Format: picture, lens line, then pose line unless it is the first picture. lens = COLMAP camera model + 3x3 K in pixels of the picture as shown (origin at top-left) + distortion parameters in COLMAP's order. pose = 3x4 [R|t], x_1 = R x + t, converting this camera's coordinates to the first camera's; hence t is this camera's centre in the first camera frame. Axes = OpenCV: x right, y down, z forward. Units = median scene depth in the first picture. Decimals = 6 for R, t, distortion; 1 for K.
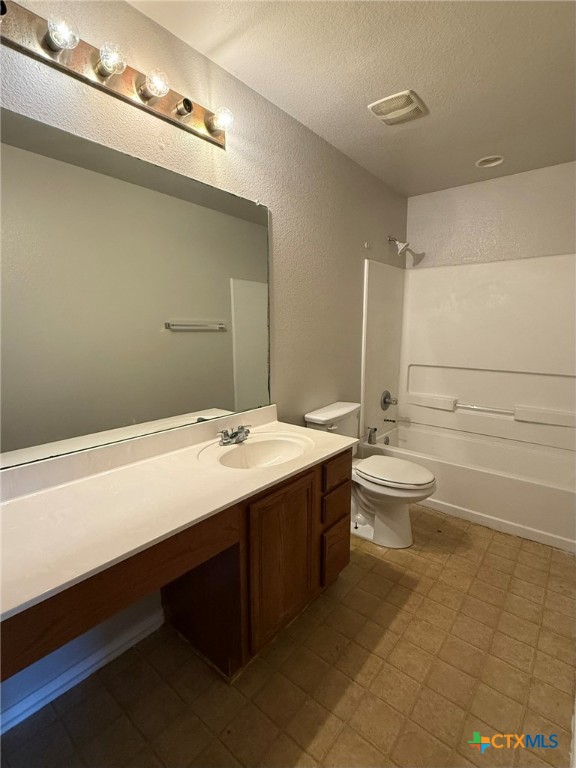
lens RADIAL K [[365.4, 0, 290.5], [0, 365.4, 382.1], [0, 0, 1]] dist [-0.003154, -0.000238]
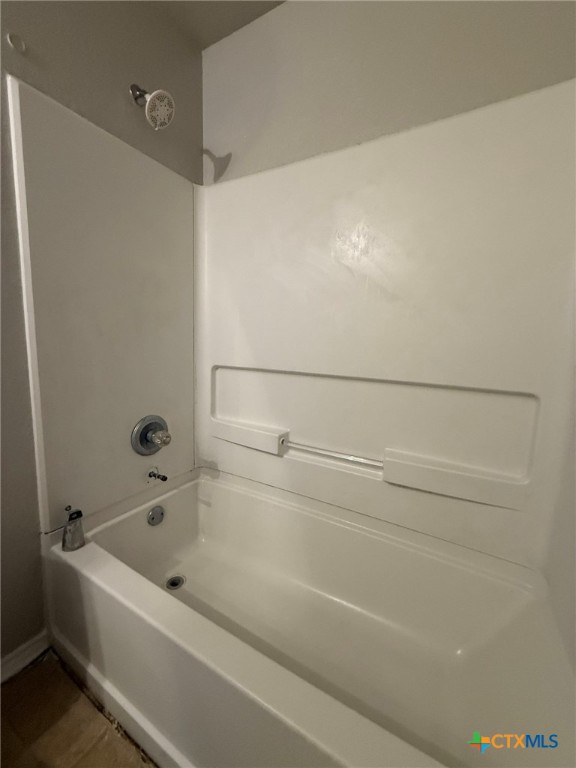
lens RADIAL K [[307.4, 0, 286.4], [0, 307.4, 386.7], [0, 0, 1]] dist [-0.002599, 0.000182]
pose [[0.984479, 0.000607, 0.175503, 0.587512], [0.002205, 0.999872, -0.015831, -0.015570], [-0.175490, 0.015973, 0.984352, 0.884527]]
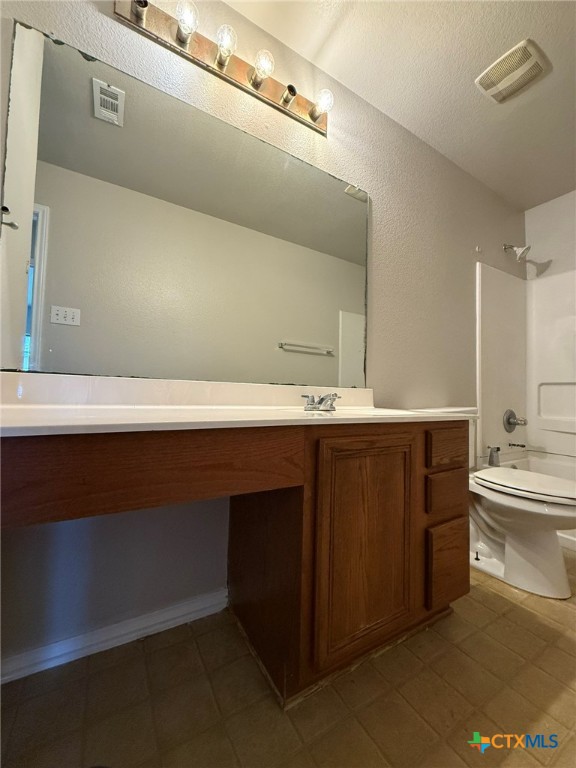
lens RADIAL K [[307.4, 0, 288.7], [0, 307.4, 381.7], [0, 0, 1]] dist [-0.002599, 0.000182]
pose [[0.939234, 0.007592, -0.343193, 0.028551], [-0.075912, 0.979597, -0.186082, 0.212828], [0.334779, 0.200827, 0.920647, 0.222405]]
